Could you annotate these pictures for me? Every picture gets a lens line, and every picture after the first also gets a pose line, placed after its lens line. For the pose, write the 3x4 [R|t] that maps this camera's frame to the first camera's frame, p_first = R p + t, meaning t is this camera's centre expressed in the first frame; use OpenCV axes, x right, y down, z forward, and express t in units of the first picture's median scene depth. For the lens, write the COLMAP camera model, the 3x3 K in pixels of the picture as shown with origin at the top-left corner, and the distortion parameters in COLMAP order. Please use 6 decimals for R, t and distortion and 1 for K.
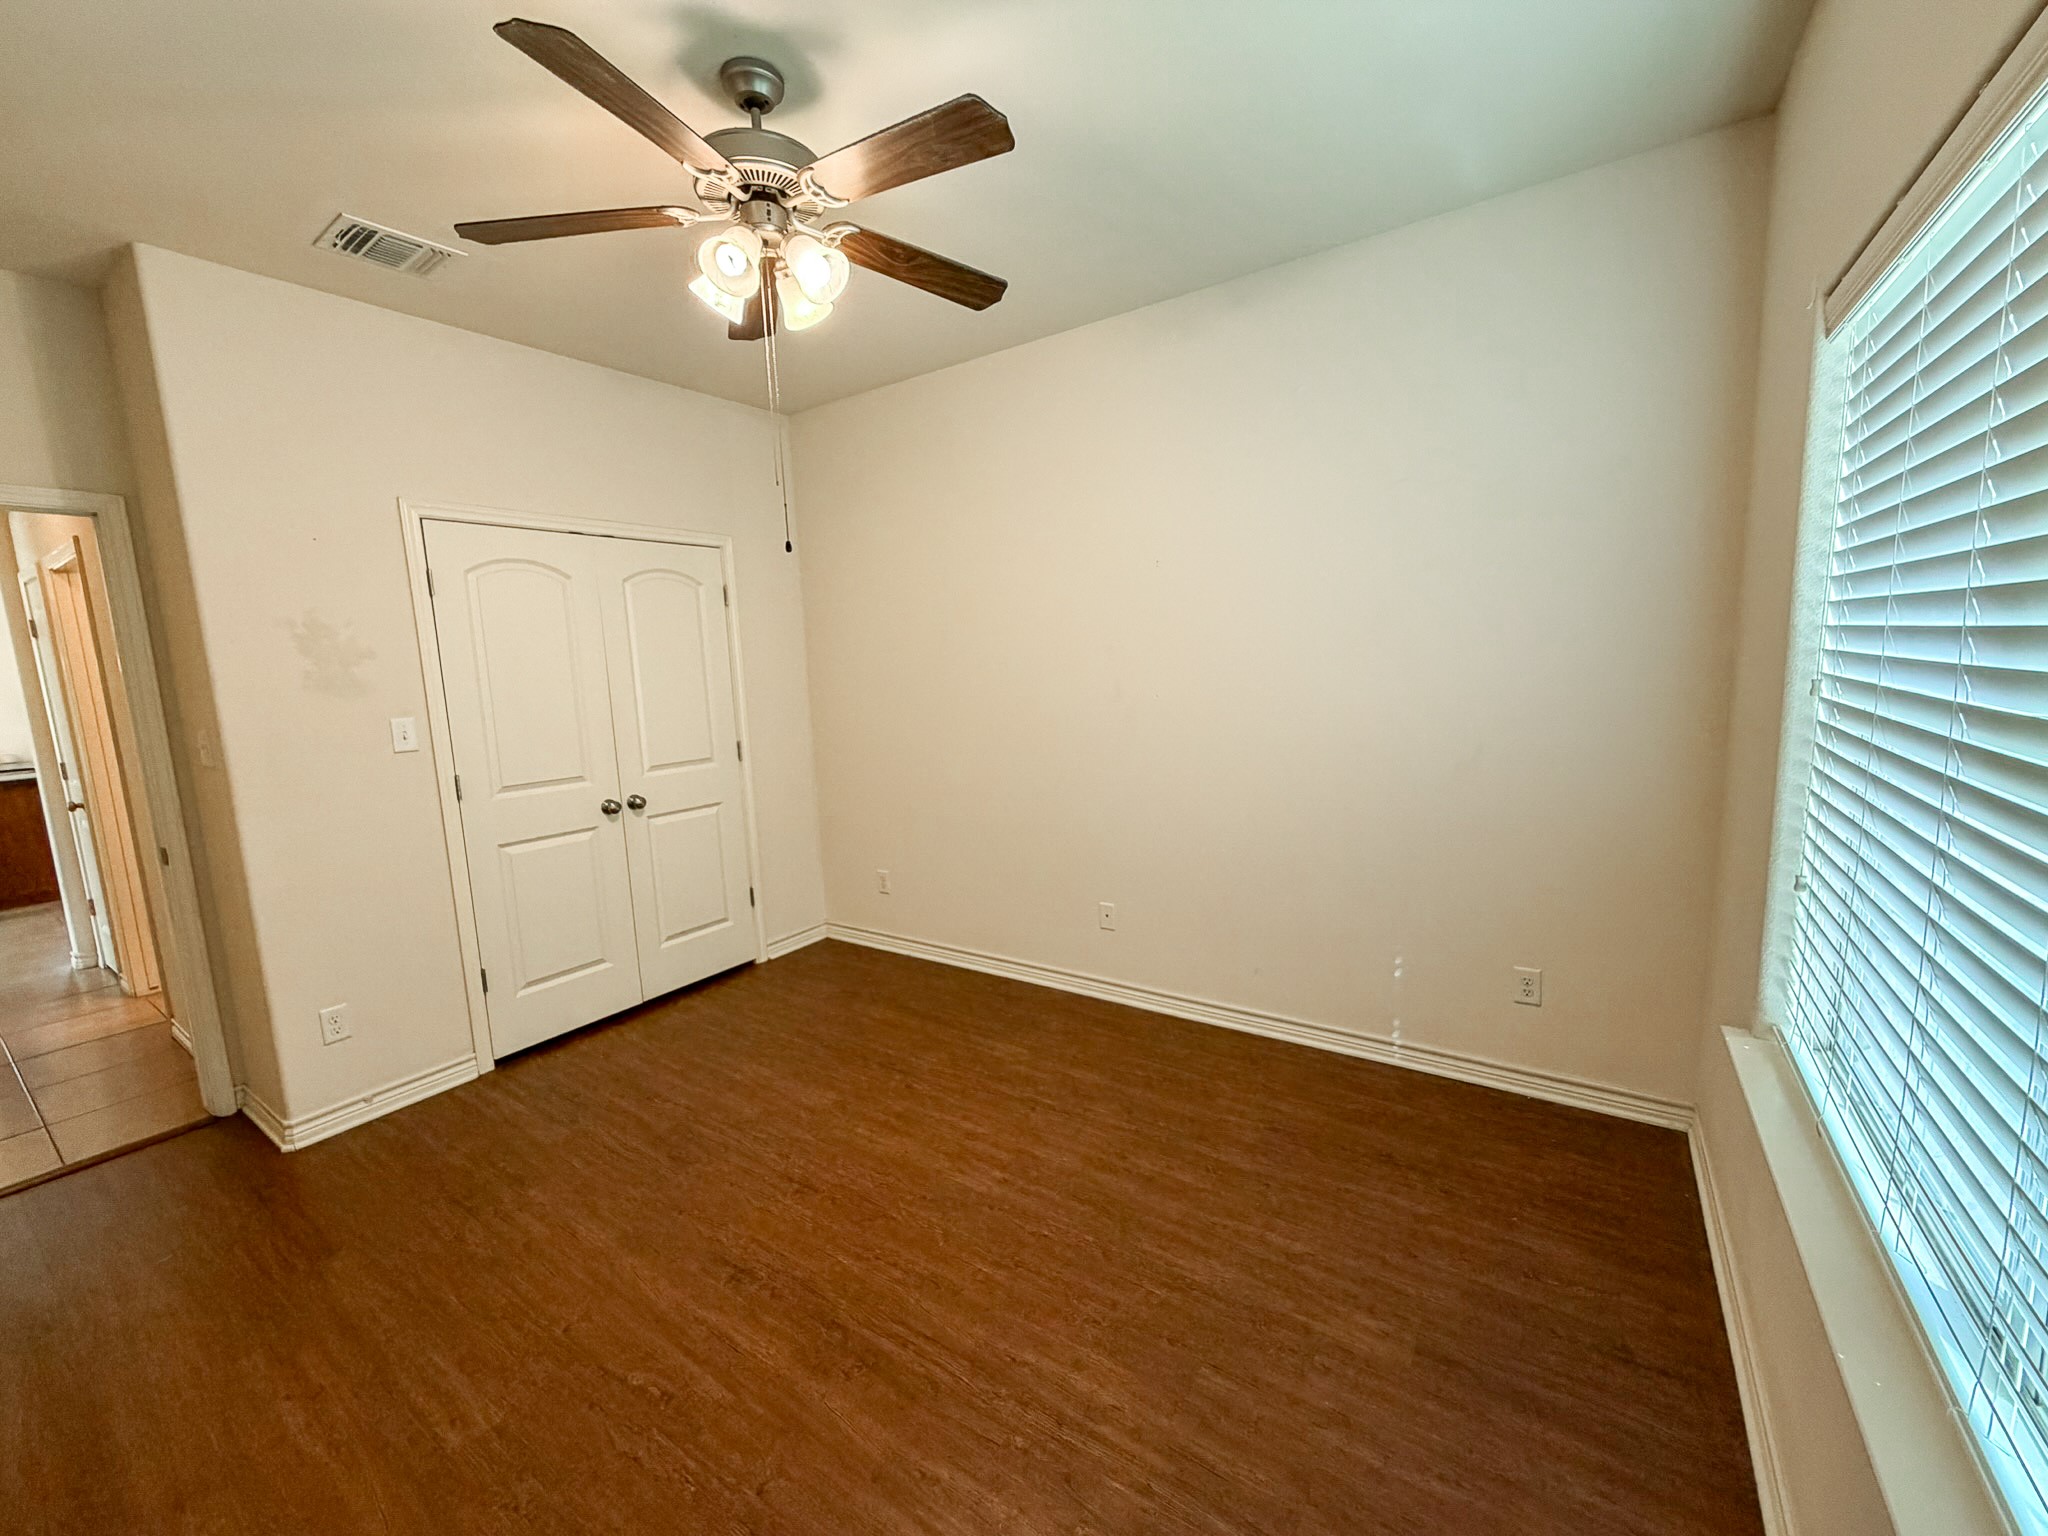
lens RADIAL K [[814.9, 0, 1034.5], [0, 814.9, 785.5], [0, 0, 1]] dist [-0.001280, -0.000439]
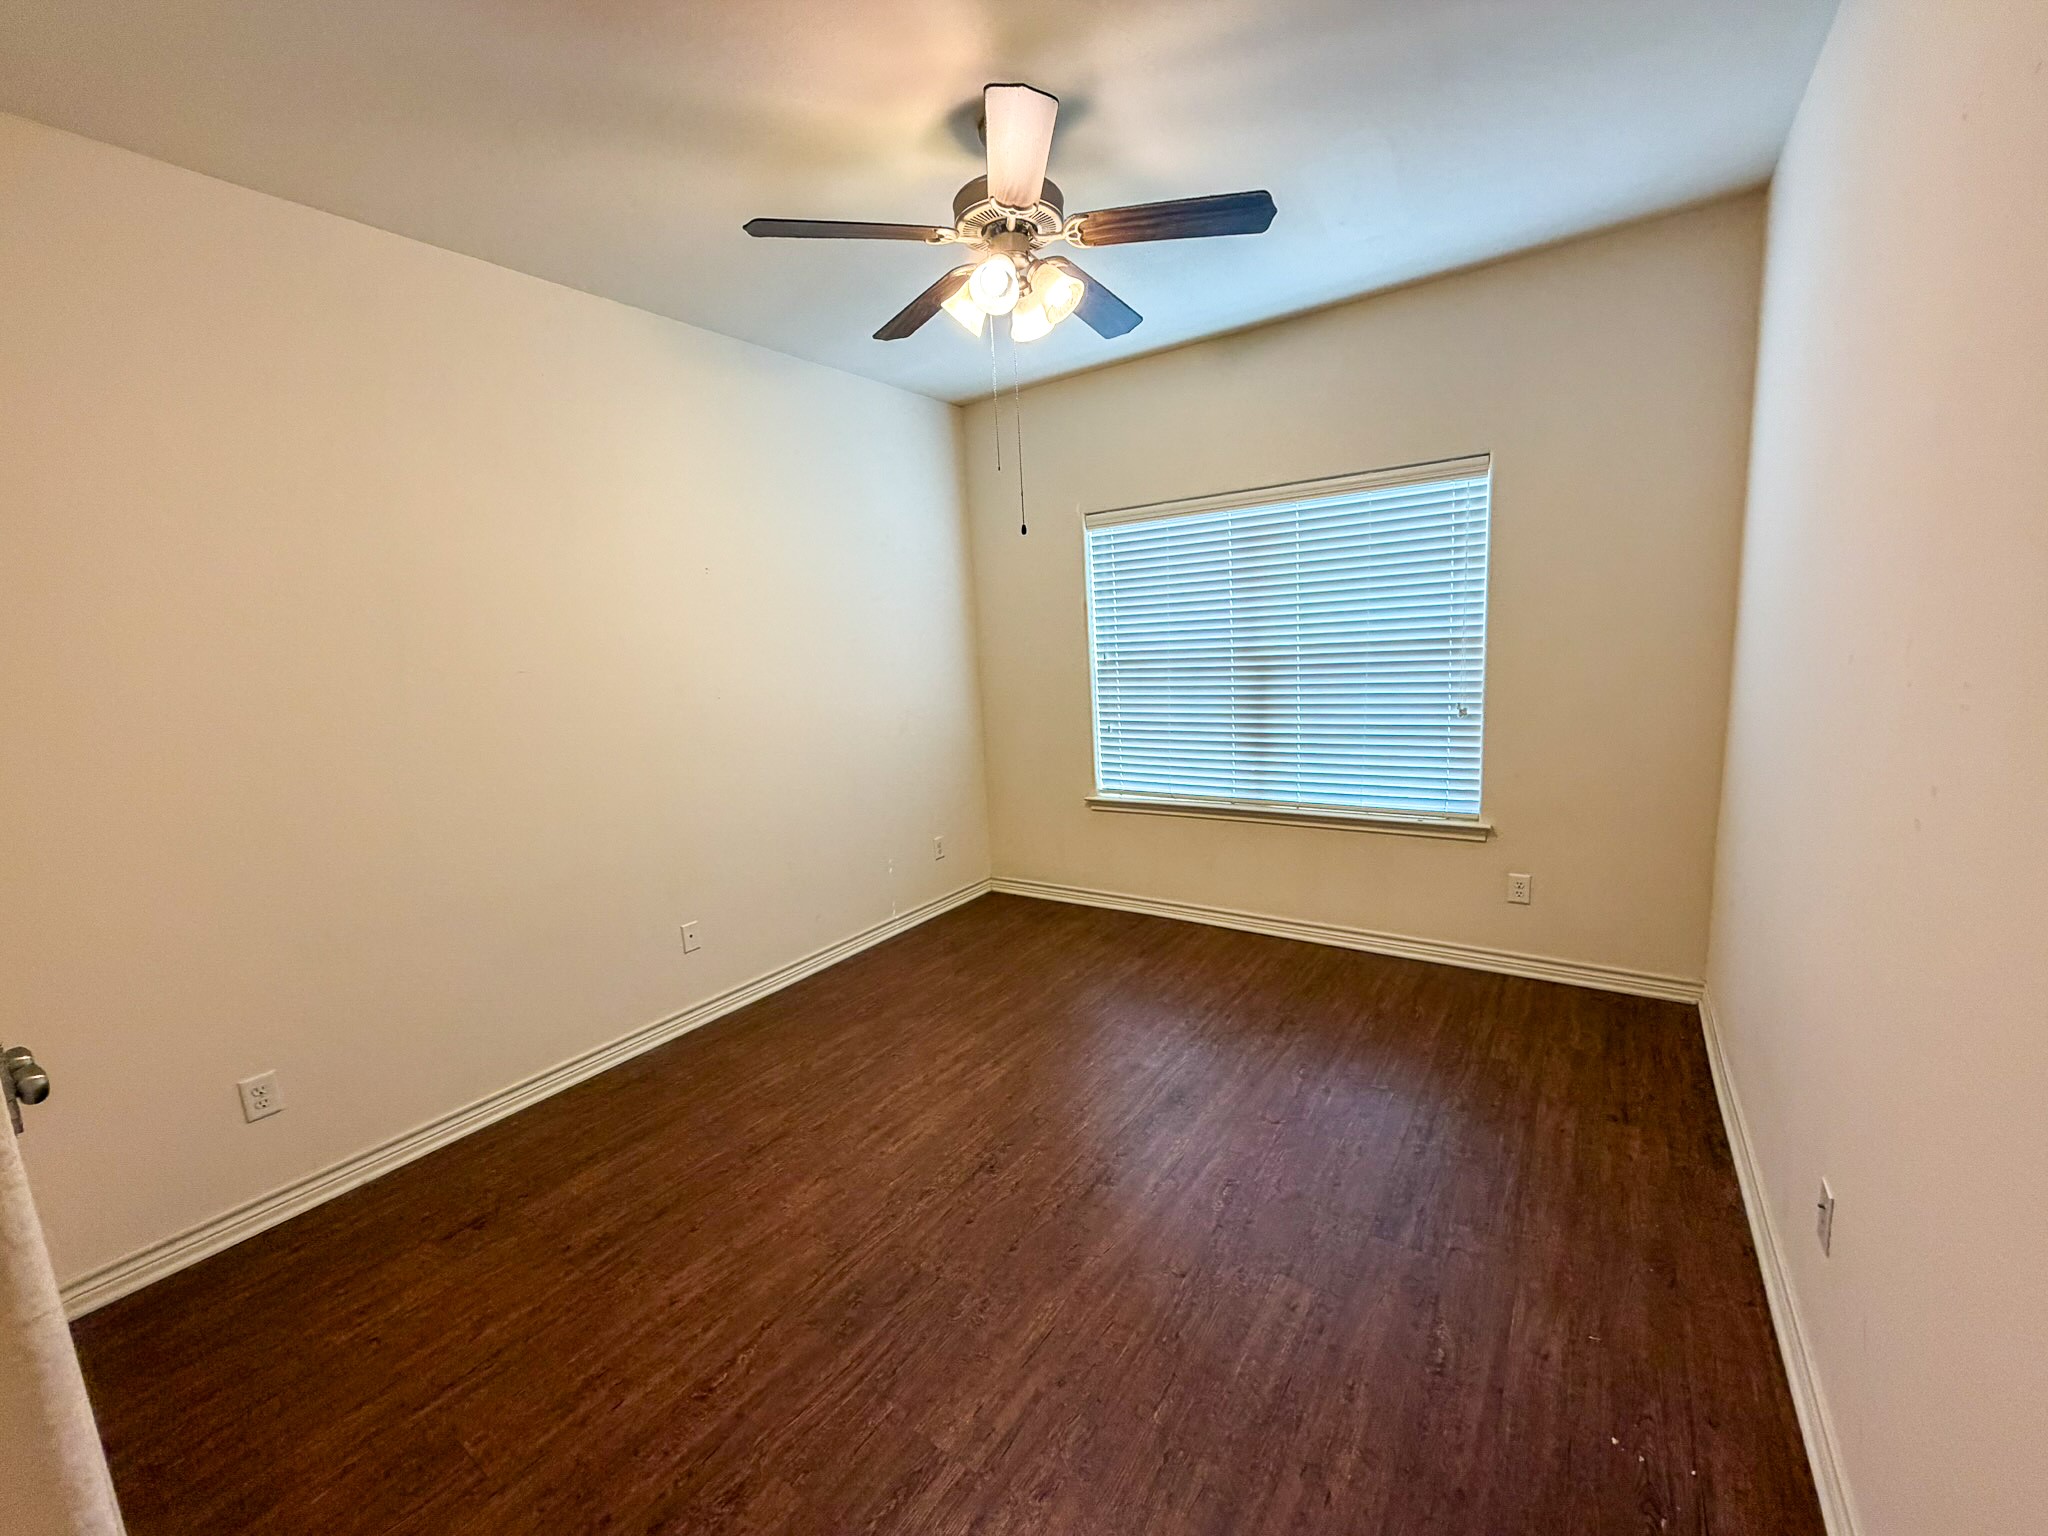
lens RADIAL K [[814.9, 0, 1032.5], [0, 814.9, 771.3], [0, 0, 1]] dist [-0.001280, -0.000439]
pose [[0.011103, -0.120191, 0.992689, -1.132716], [0.215039, 0.969809, 0.115016, -0.061709], [-0.976542, 0.212190, 0.036614, 0.768638]]
